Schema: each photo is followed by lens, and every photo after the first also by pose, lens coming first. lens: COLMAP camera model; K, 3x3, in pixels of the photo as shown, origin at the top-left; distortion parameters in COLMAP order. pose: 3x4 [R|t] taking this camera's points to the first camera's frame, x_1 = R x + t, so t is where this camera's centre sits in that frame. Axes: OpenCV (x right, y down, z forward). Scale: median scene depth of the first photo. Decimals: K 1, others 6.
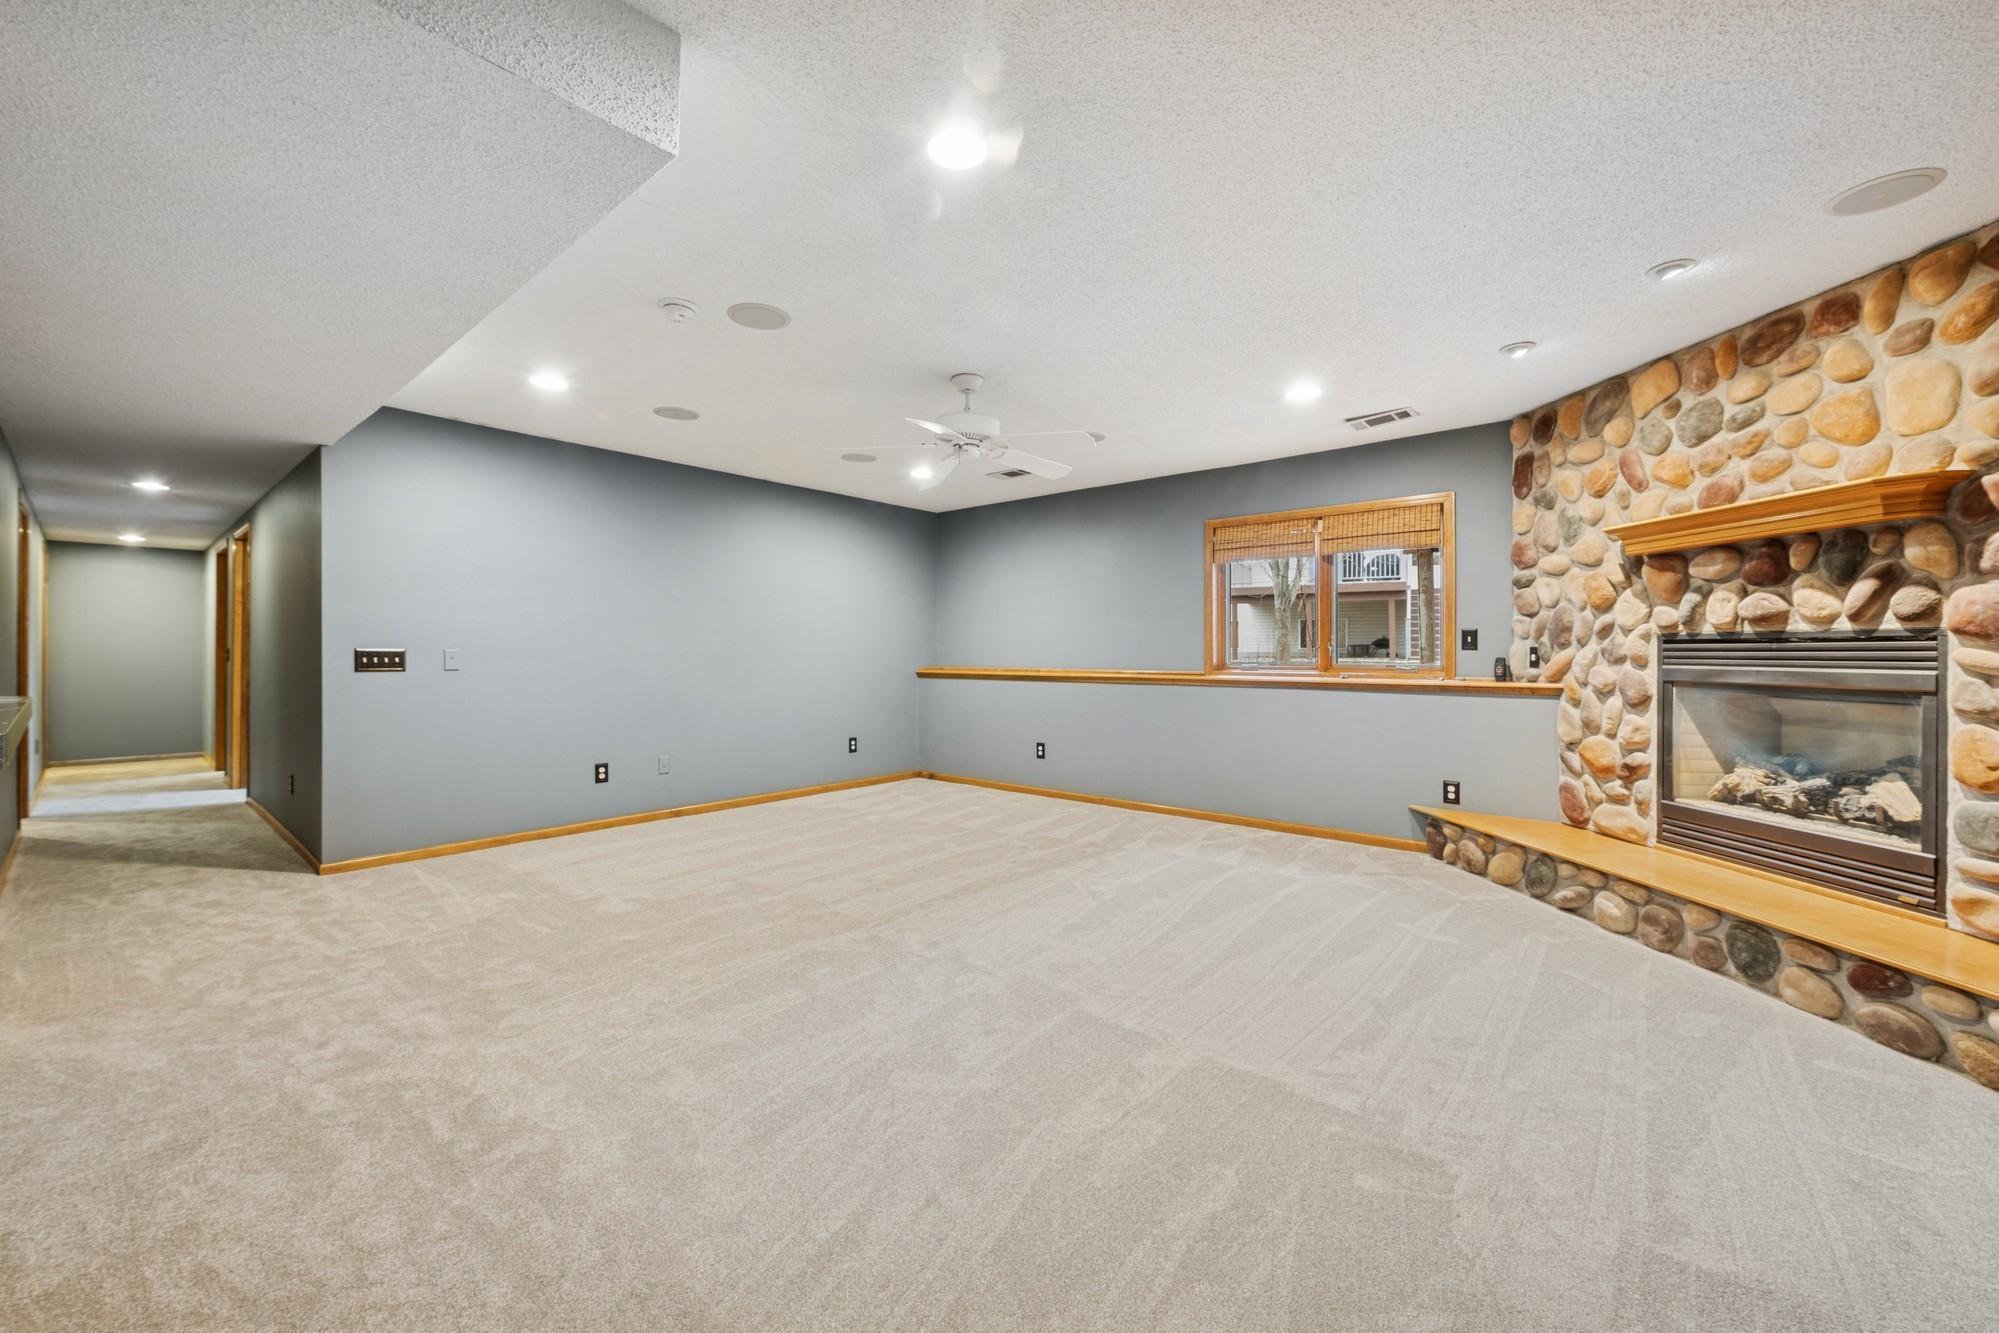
lens RADIAL K [[792.8, 0, 975.8], [0, 792.8, 641.8], [0, 0, 1]] dist [-0.000621, -0.000195]
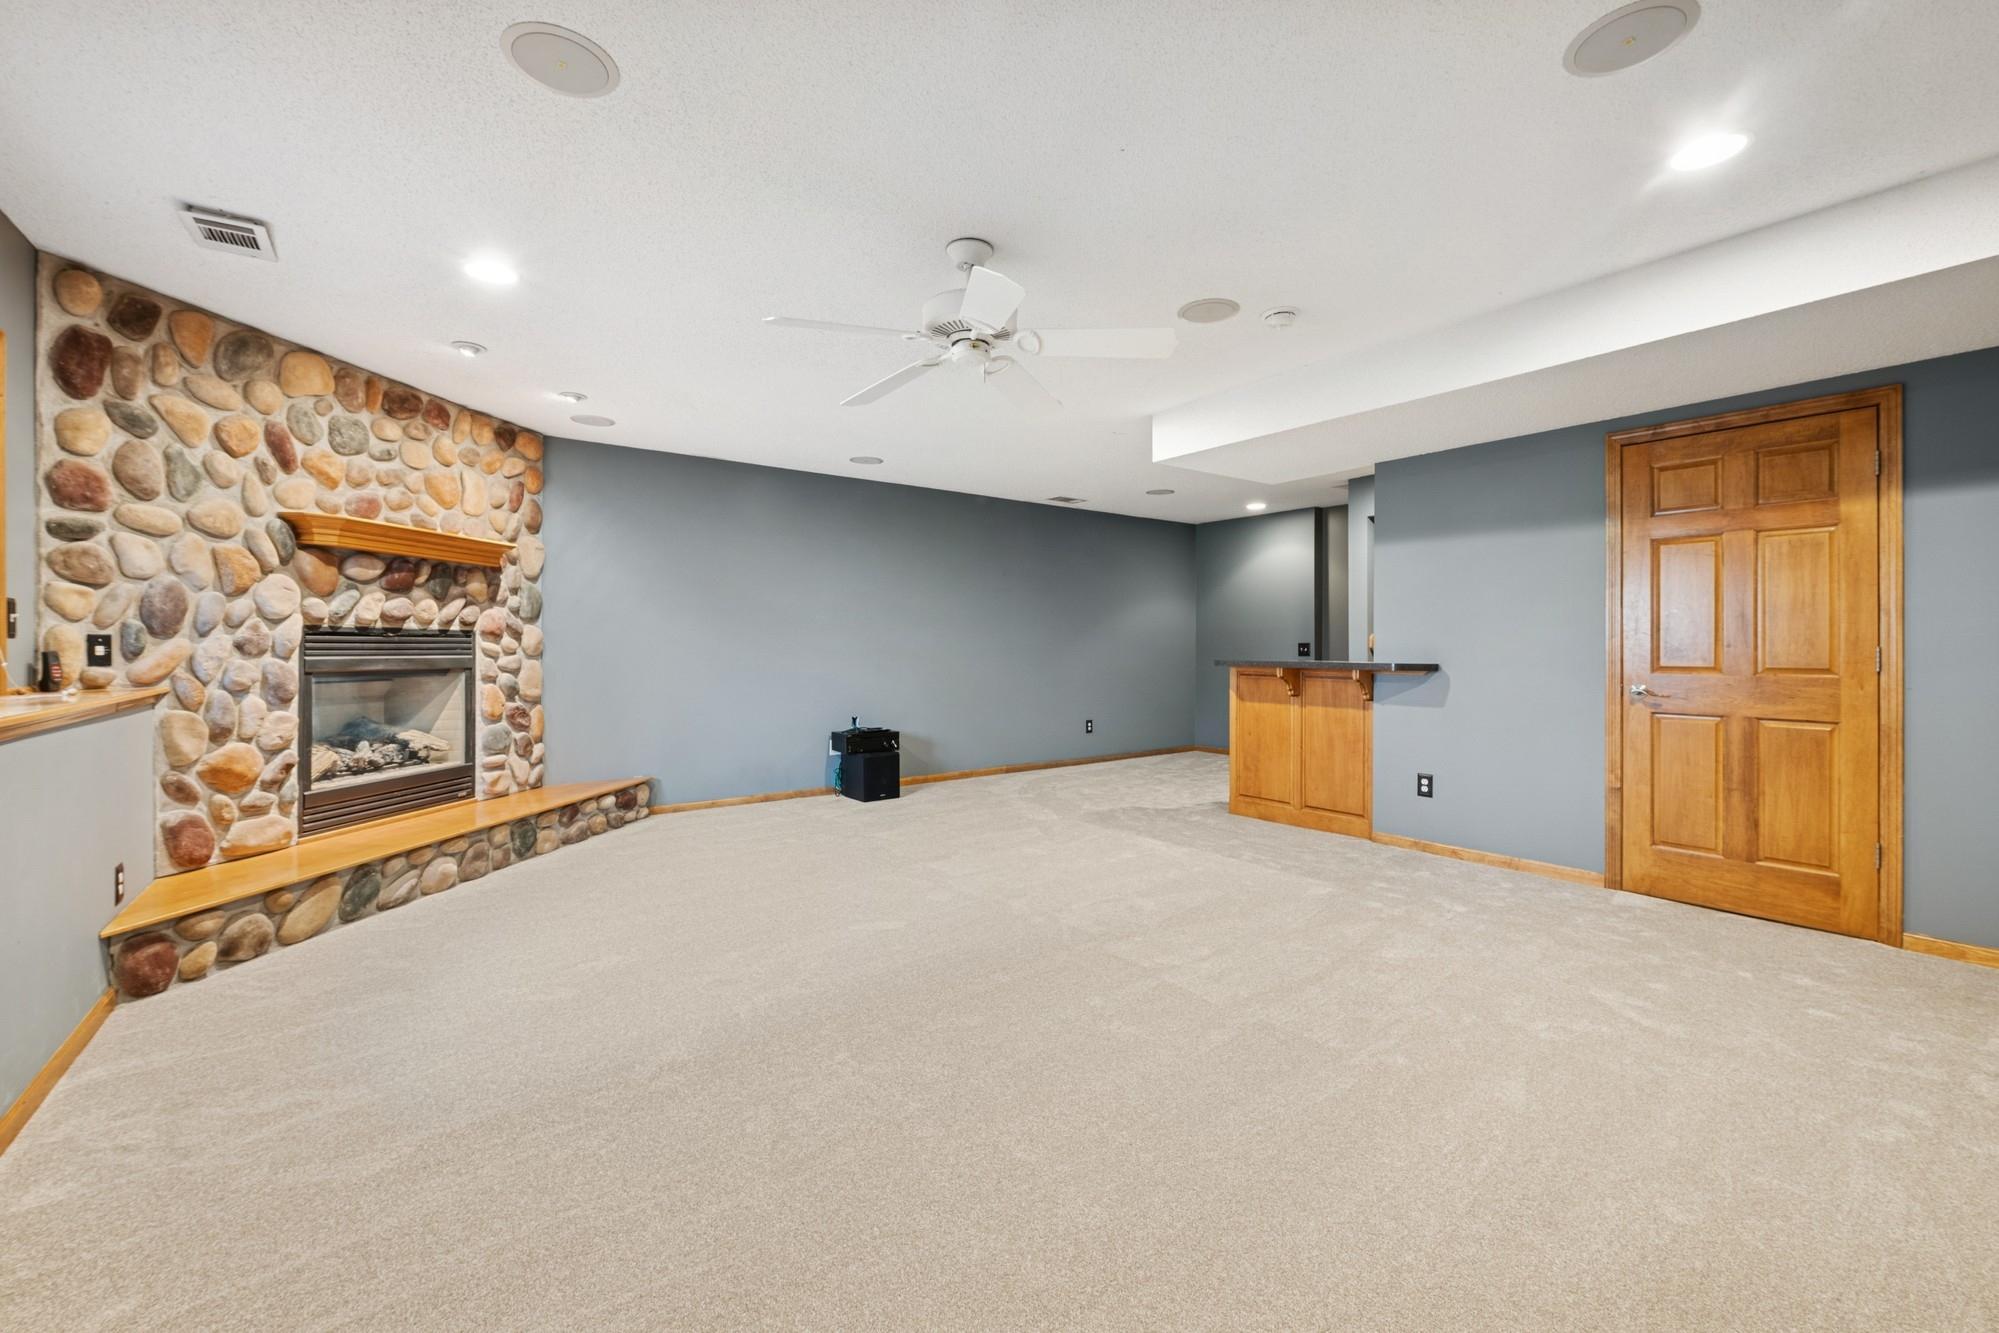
lens RADIAL K [[808.3, 0, 997.6], [0, 808.3, 659.0], [0, 0, 1]] dist [-0.002073, -0.000929]
pose [[-0.981965, -0.004768, 0.189001, -0.175837], [-0.005251, 0.999984, -0.002054, 0.029671], [-0.188989, -0.003009, -0.981975, 1.799926]]
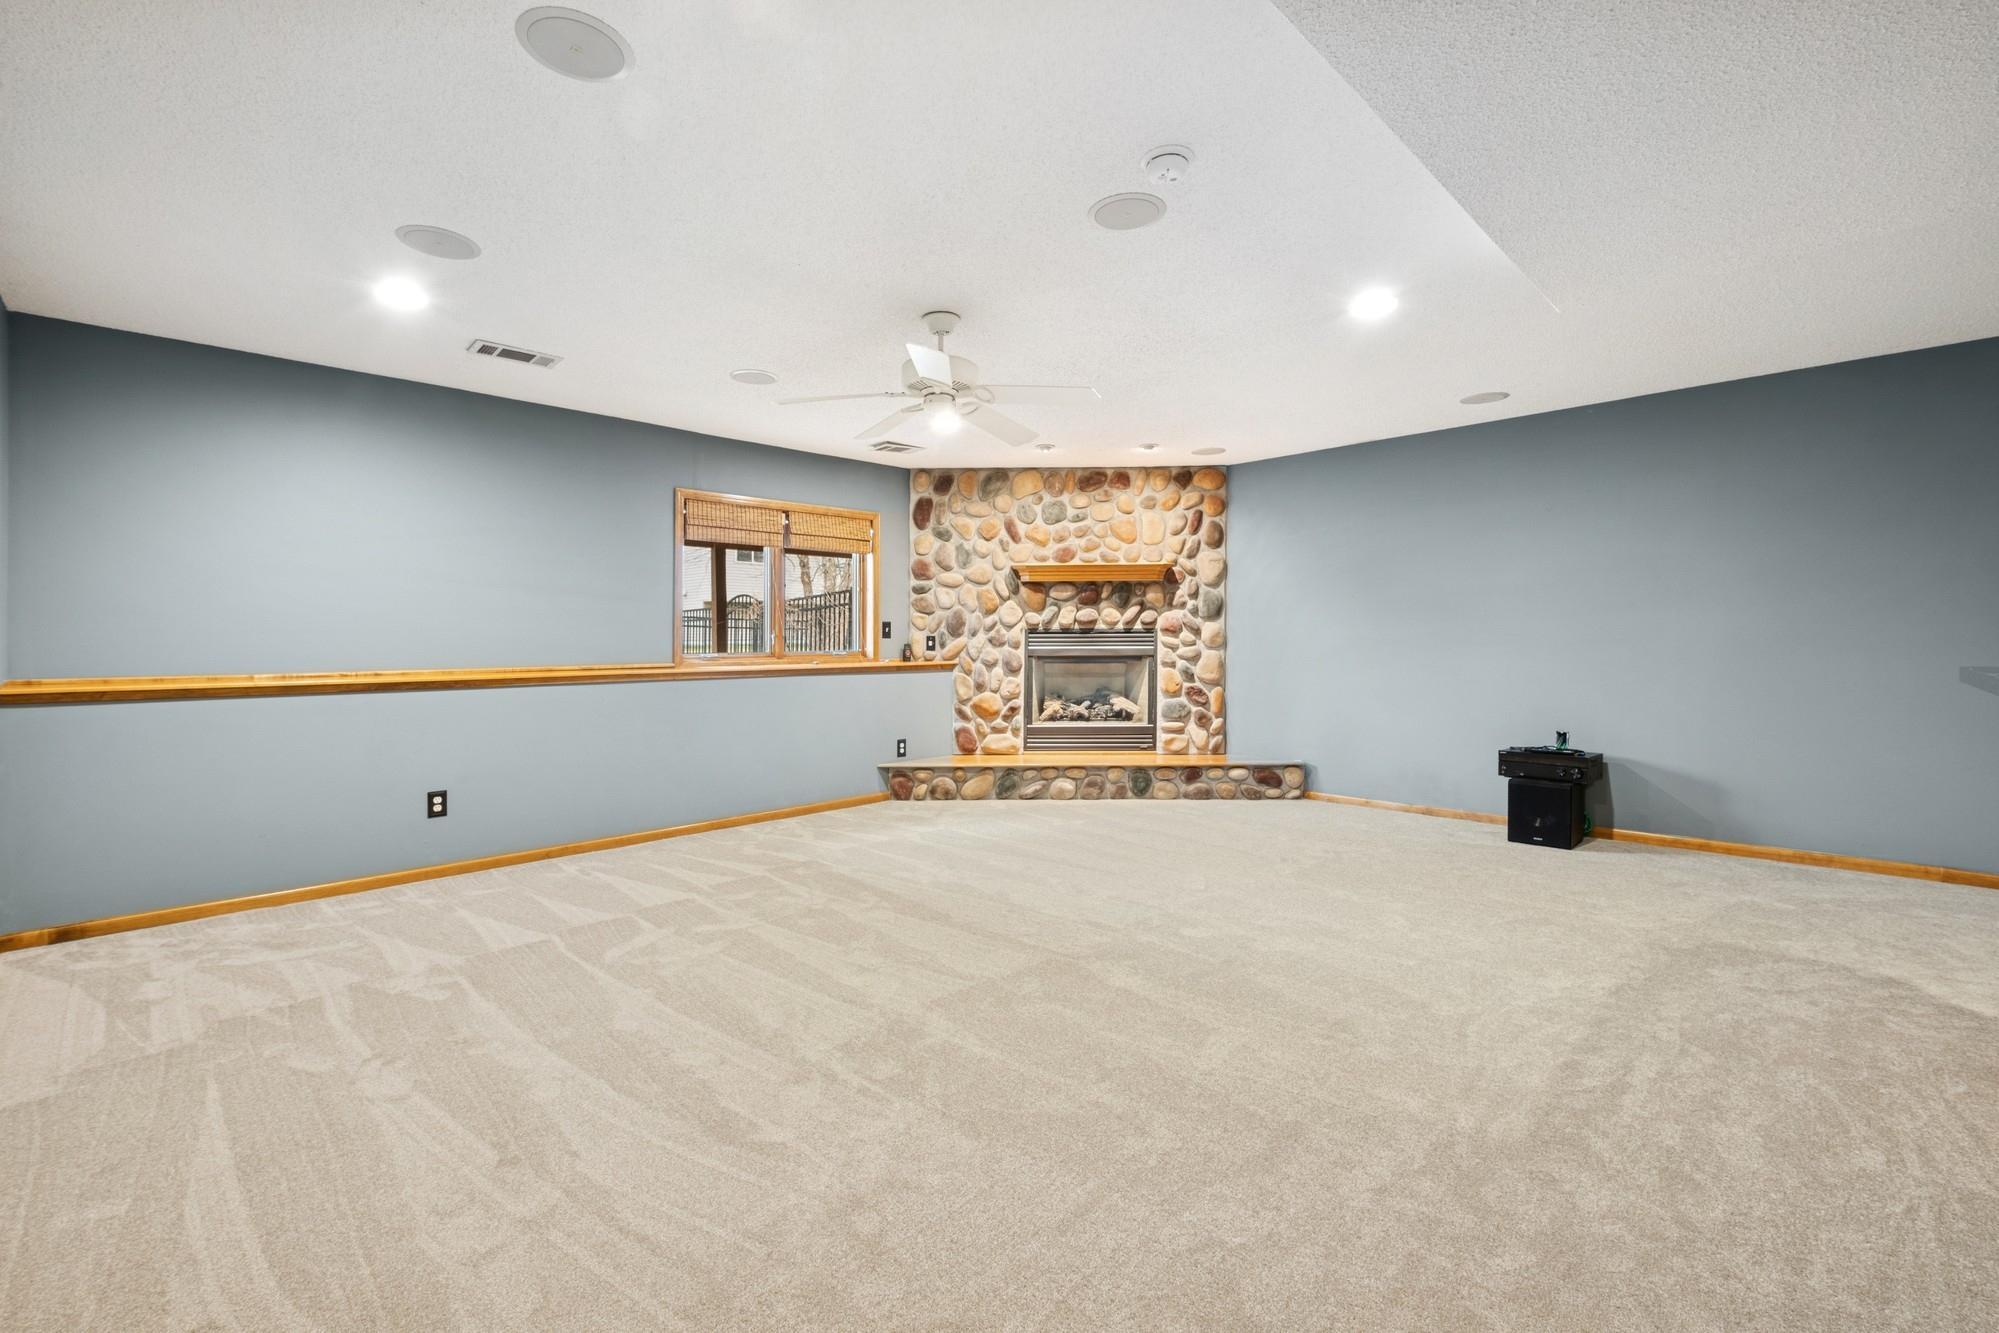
lens RADIAL K [[876.6, 0, 996.8], [0, 876.6, 648.1], [0, 0, 1]] dist [0.001203, 0.000055]
pose [[0.049714, -0.014204, 0.998662, -1.018118], [-0.010035, 0.999841, 0.014721, 0.005245], [-0.998713, -0.010753, 0.049563, 0.957613]]
